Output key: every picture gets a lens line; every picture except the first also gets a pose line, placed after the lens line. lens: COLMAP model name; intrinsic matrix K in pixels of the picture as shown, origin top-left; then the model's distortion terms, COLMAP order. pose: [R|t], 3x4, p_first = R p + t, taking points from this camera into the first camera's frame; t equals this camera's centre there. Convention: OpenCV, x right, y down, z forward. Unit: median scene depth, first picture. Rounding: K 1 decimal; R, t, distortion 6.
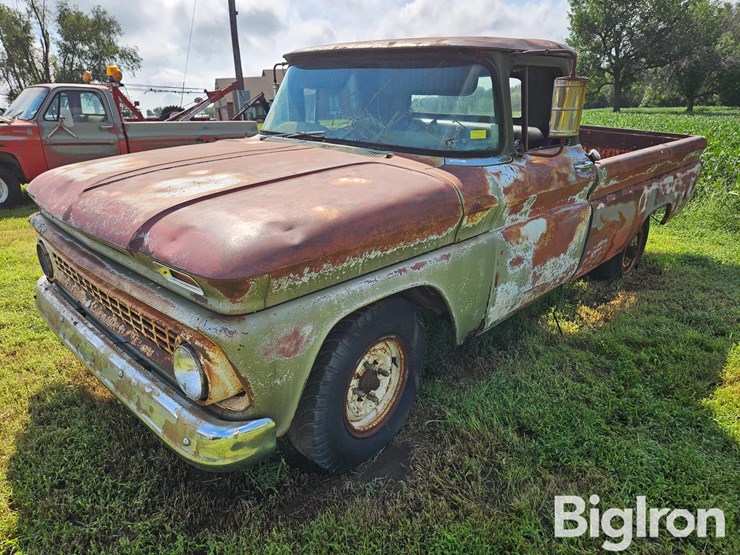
lens RADIAL K [[494.4, 0, 369.7], [0, 494.4, 277.5], [0, 0, 1]] dist [0.063981, -0.049509]
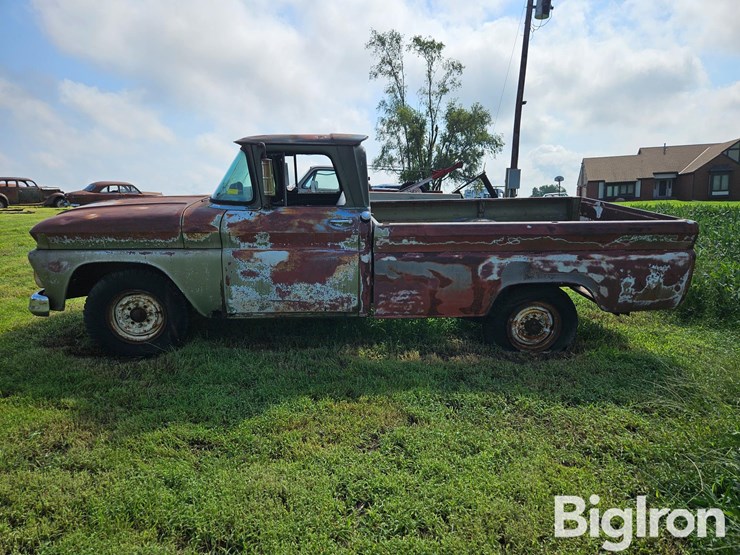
lens RADIAL K [[494.4, 0, 362.9], [0, 494.4, 281.2], [0, 0, 1]] dist [0.063981, -0.049509]
pose [[0.745422, 0.150374, -0.649410, 0.161641], [-0.238209, 0.969986, -0.048822, -0.001946], [0.622577, 0.191088, 0.758869, 0.006823]]
